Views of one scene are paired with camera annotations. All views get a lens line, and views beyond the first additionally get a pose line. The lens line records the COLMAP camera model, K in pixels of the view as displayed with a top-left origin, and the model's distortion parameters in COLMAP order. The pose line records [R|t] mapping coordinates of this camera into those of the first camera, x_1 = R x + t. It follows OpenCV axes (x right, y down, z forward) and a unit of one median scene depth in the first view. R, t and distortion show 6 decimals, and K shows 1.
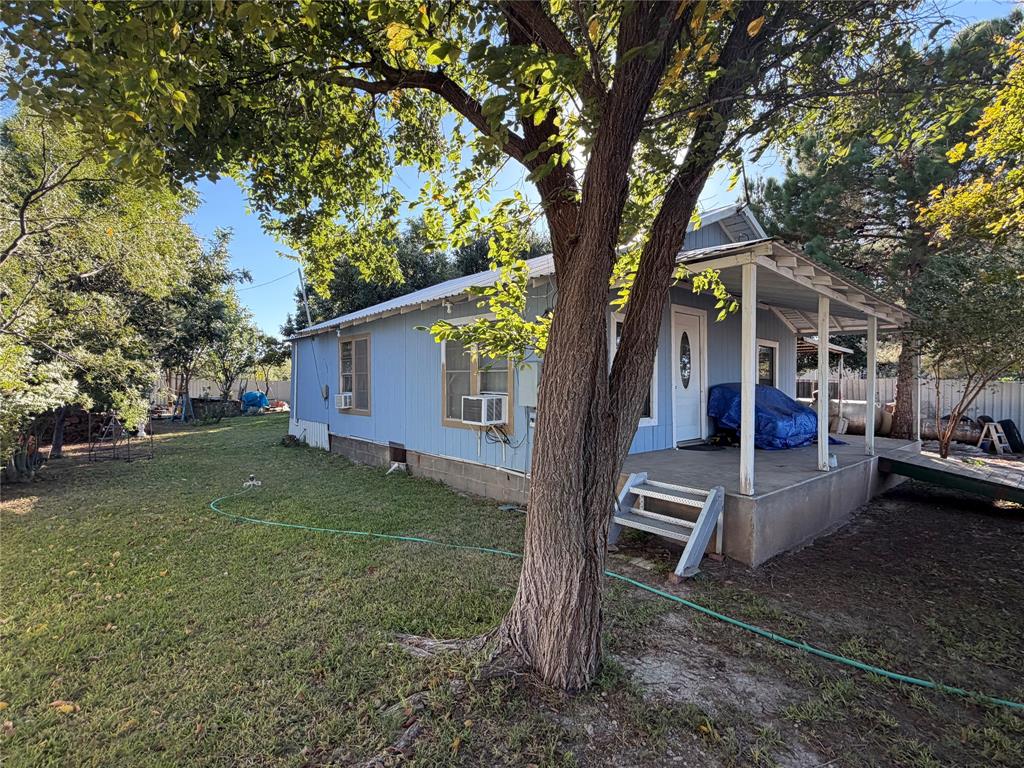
lens RADIAL K [[470.8, 0, 512.5], [0, 470.8, 384.9], [0, 0, 1]] dist [0.001257, 0.000143]
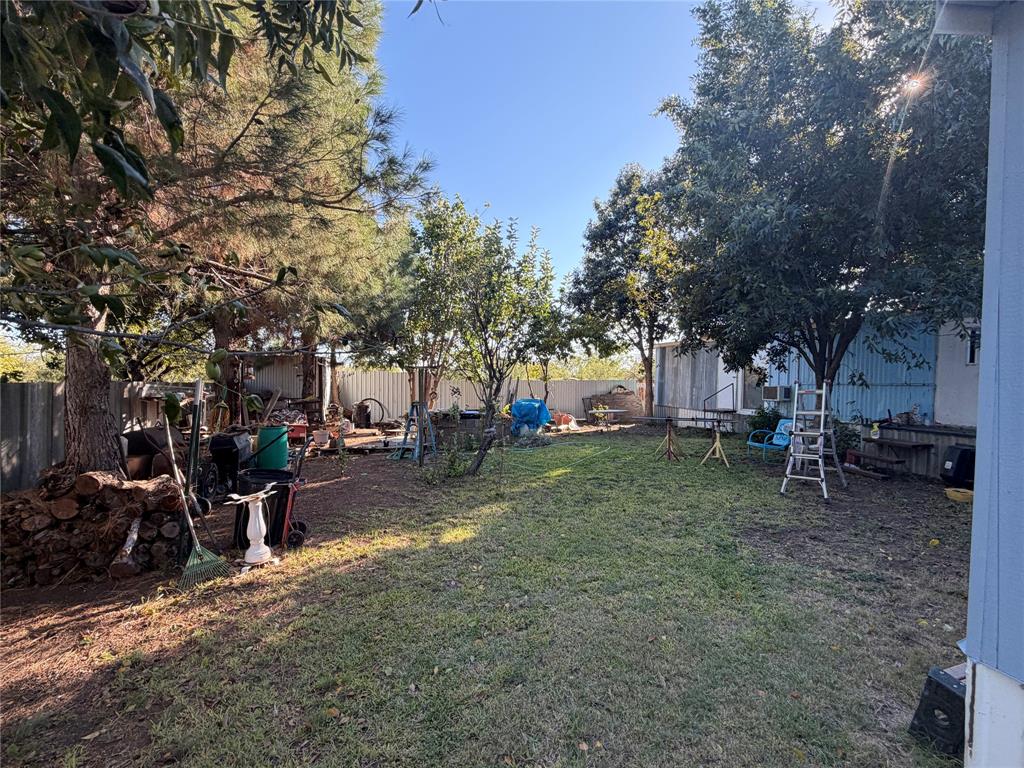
lens RADIAL K [[470.8, 0, 516.1], [0, 470.8, 387.3], [0, 0, 1]] dist [0.001257, 0.000143]
pose [[0.885978, -0.005243, -0.463698, -0.300292], [0.005737, 0.999983, -0.000346, -0.000321], [0.463693, -0.002353, 0.885993, 0.486140]]
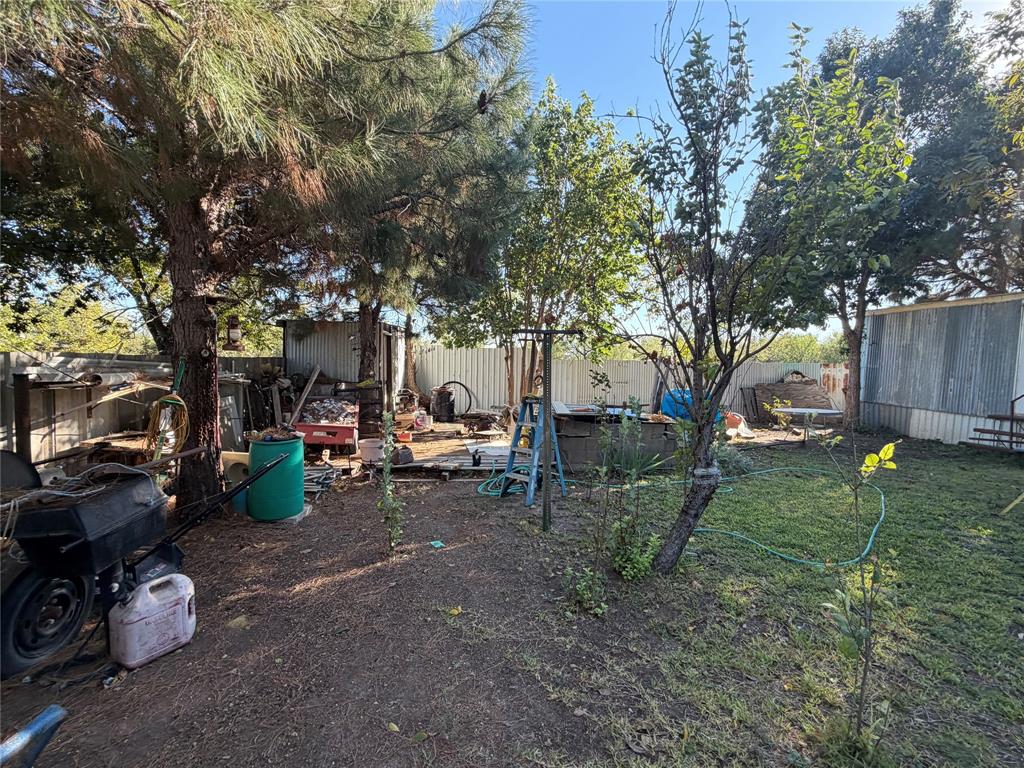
lens RADIAL K [[470.8, 0, 509.9], [0, 470.8, 390.9], [0, 0, 1]] dist [0.001257, 0.000143]
pose [[0.783418, 0.042211, -0.620060, -0.439529], [-0.014532, 0.998662, 0.049624, -0.002231], [0.621325, -0.029866, 0.782984, 0.629669]]
